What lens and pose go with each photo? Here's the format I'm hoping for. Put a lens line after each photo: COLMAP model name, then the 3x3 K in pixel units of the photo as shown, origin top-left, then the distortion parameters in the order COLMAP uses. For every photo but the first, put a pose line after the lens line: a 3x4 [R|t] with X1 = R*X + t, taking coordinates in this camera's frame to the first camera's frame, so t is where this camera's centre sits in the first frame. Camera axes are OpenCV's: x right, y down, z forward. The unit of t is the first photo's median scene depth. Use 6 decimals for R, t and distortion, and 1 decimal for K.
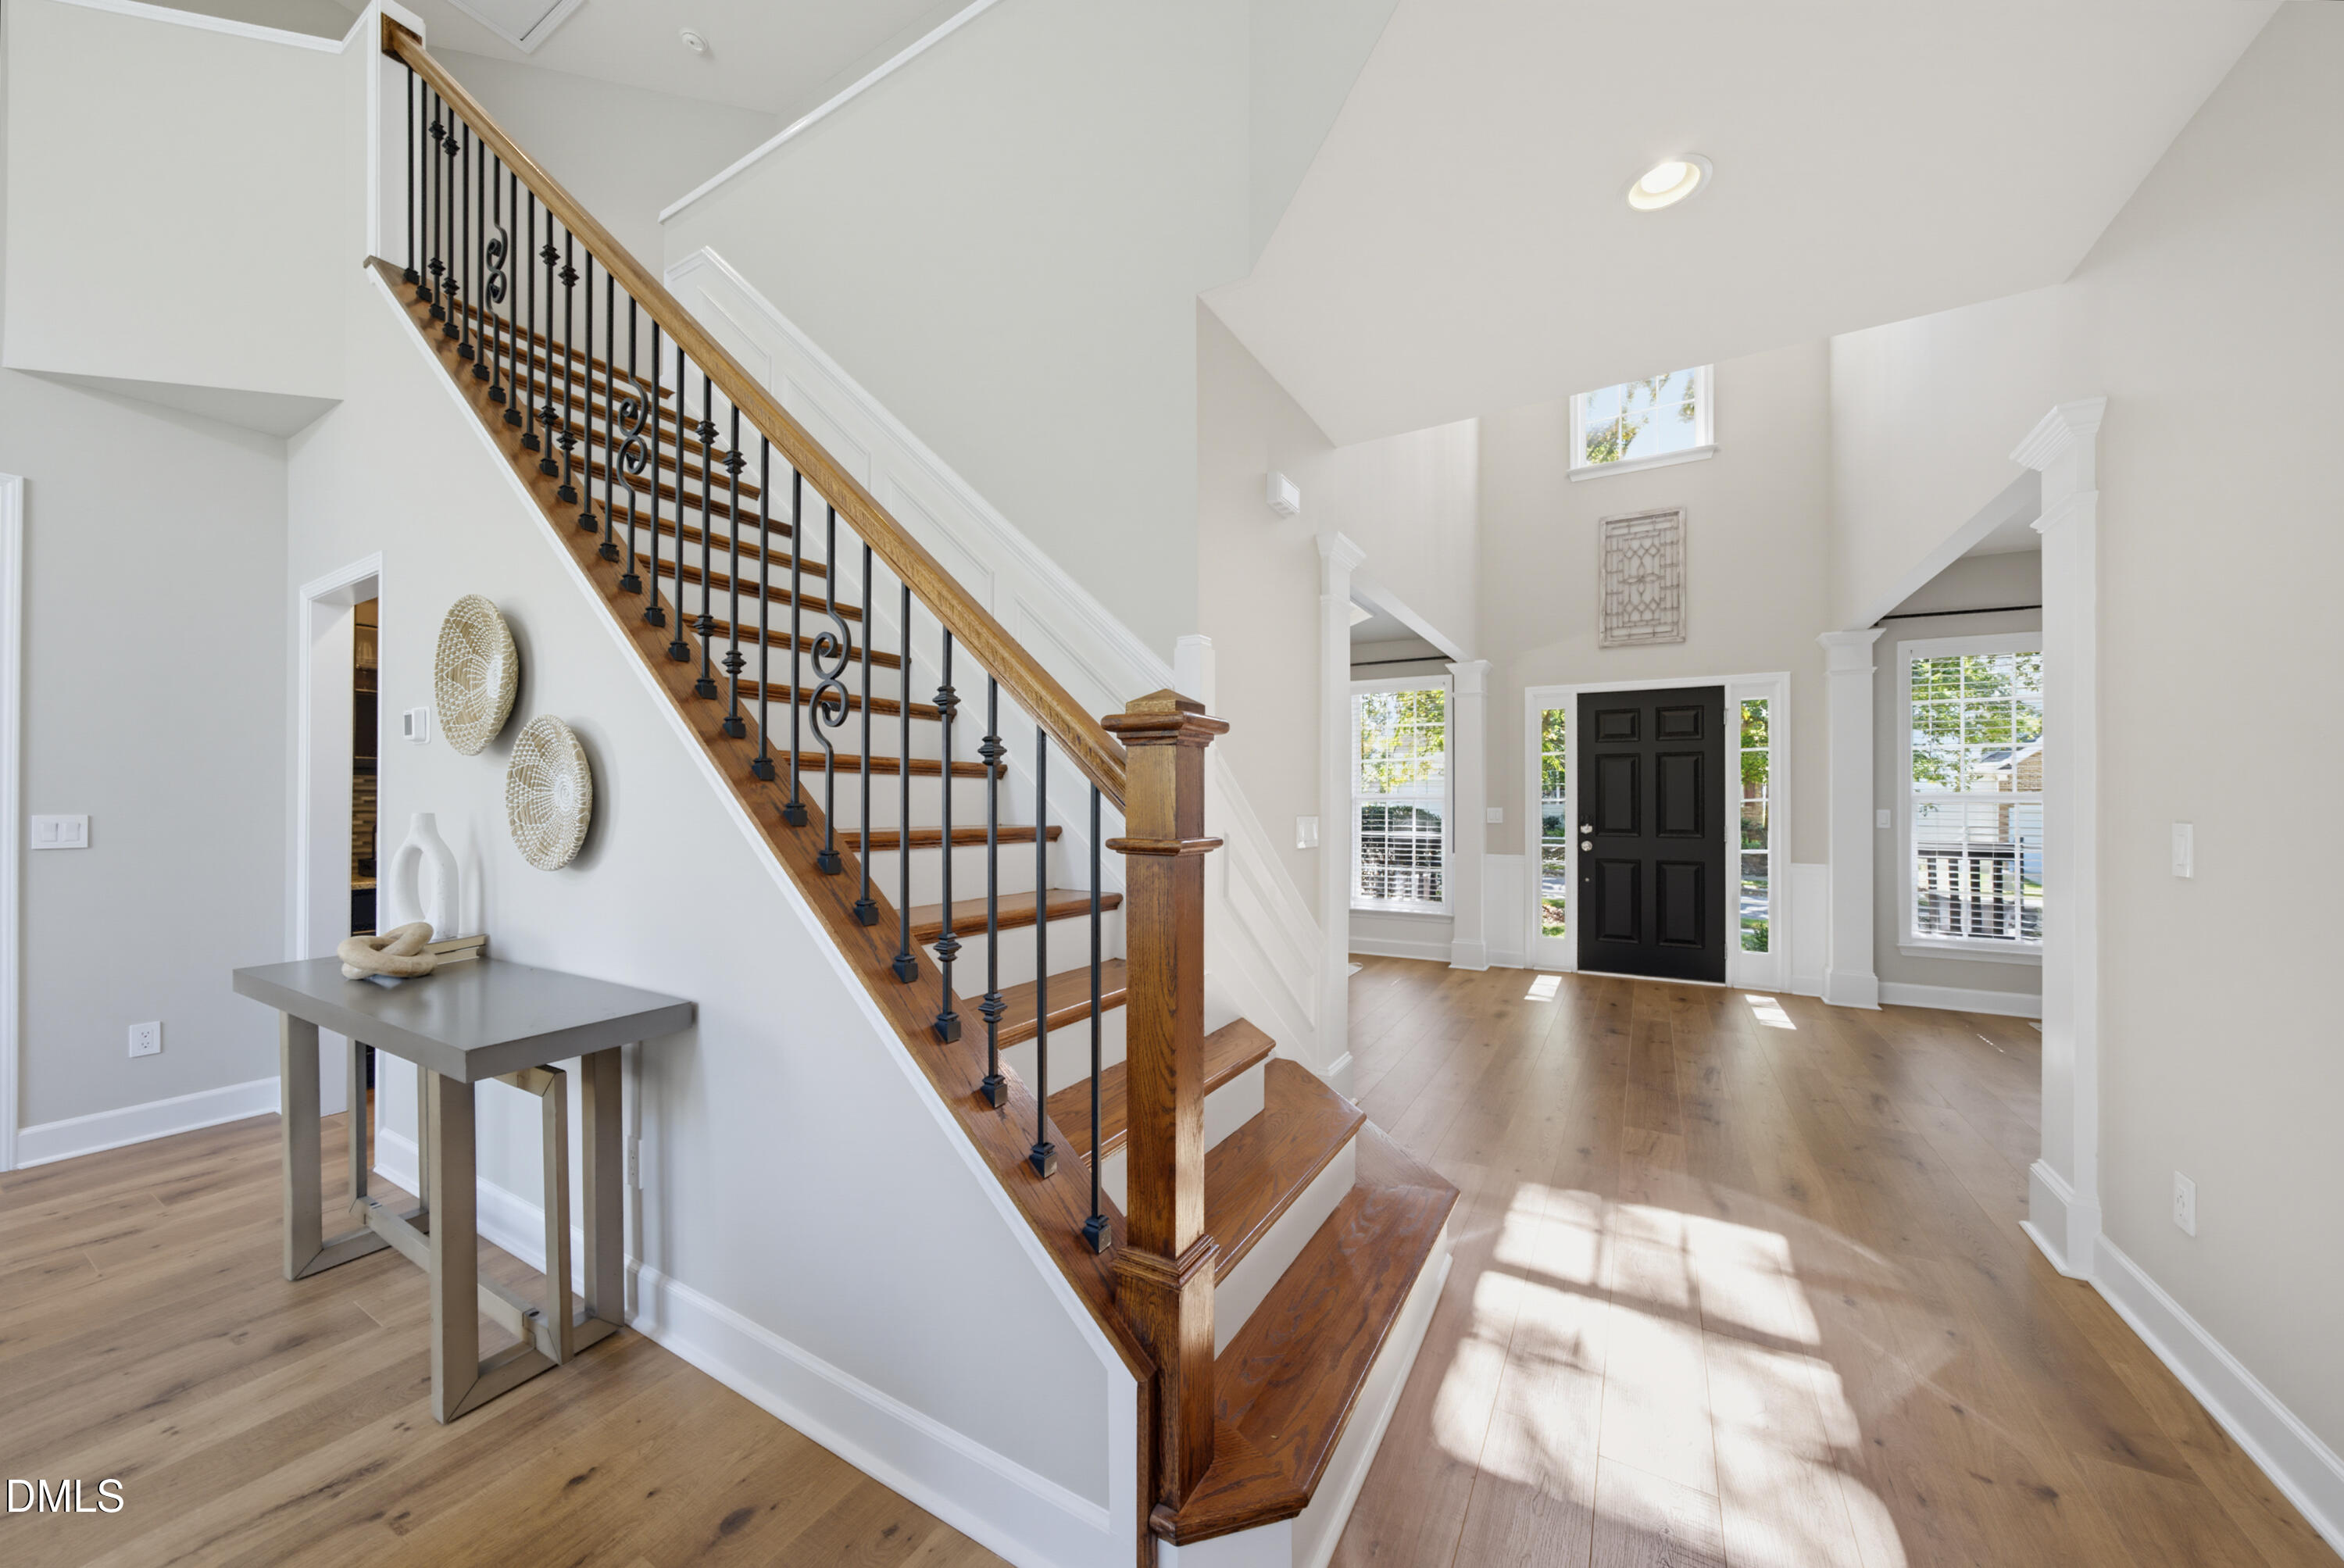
lens RADIAL K [[821.0, 0, 1168.5], [0, 821.0, 799.1], [0, 0, 1]] dist [-0.000620, 0.000048]
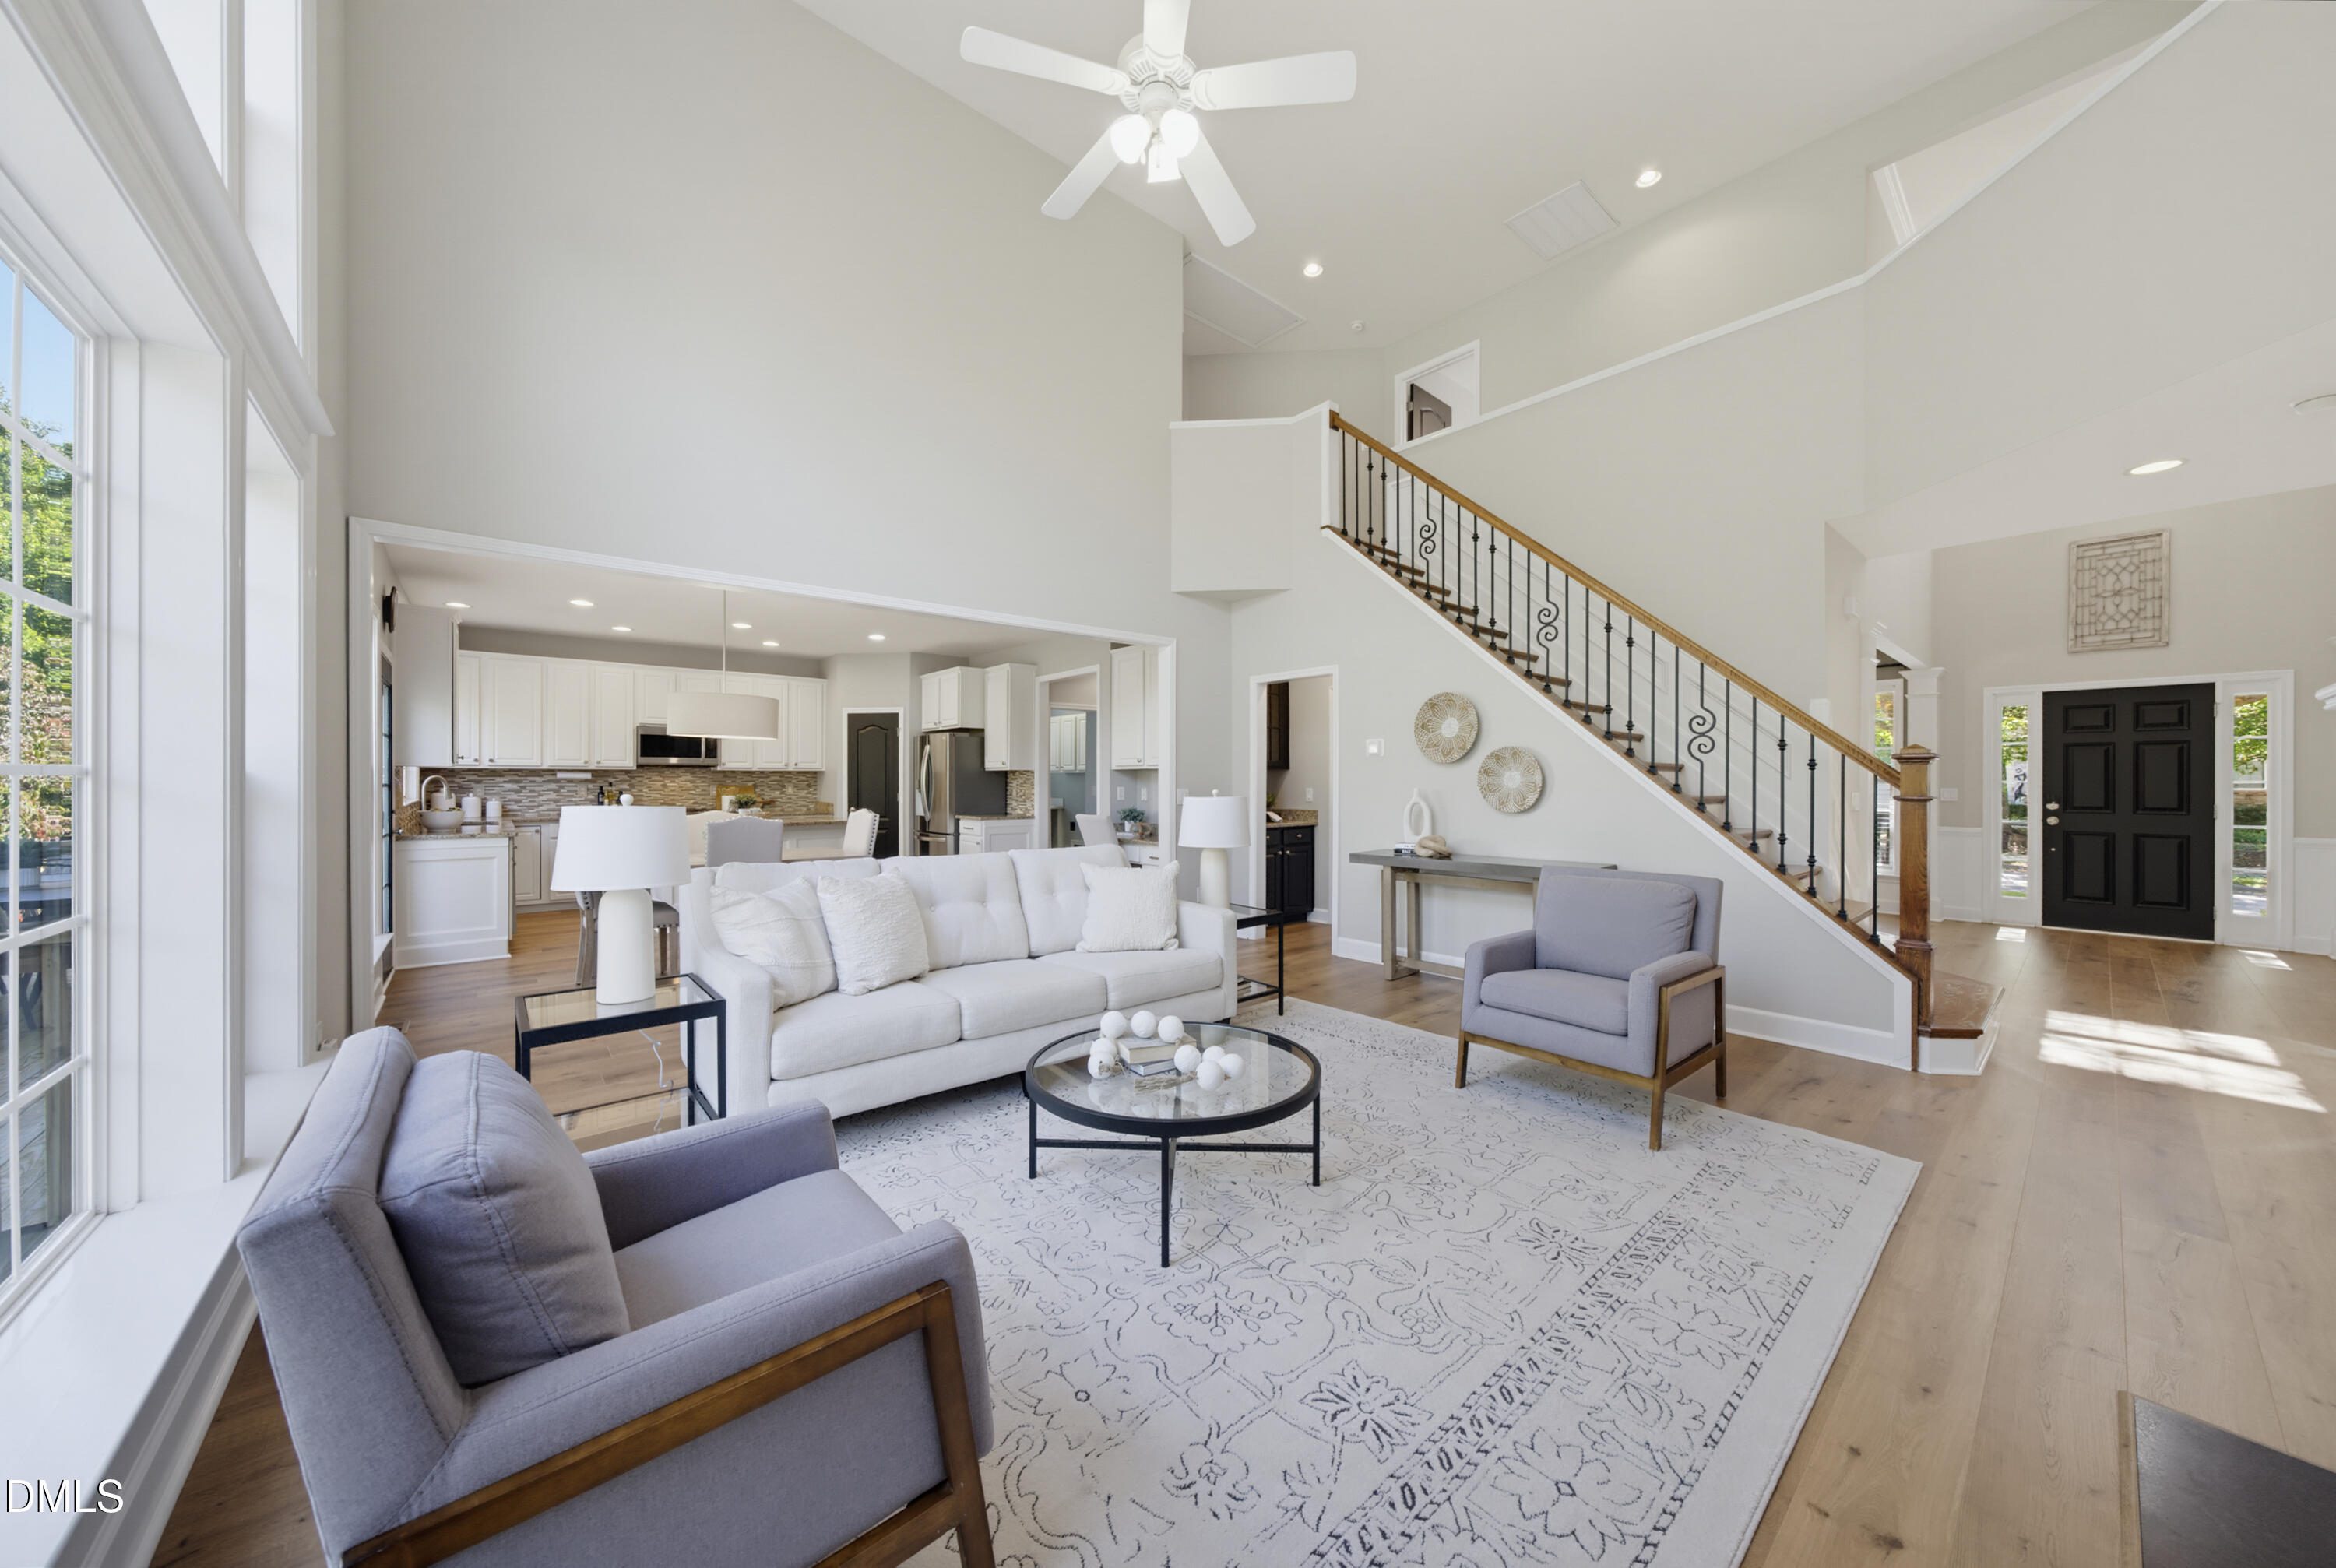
lens RADIAL K [[799.7, 0, 1168.0], [0, 799.7, 784.0], [0, 0, 1]] dist [0.007670, -0.000042]
pose [[0.946797, 0.001046, -0.321829, -0.333728], [0.000419, 0.999990, 0.004484, -0.001634], [0.321830, -0.004380, 0.946787, -0.527038]]
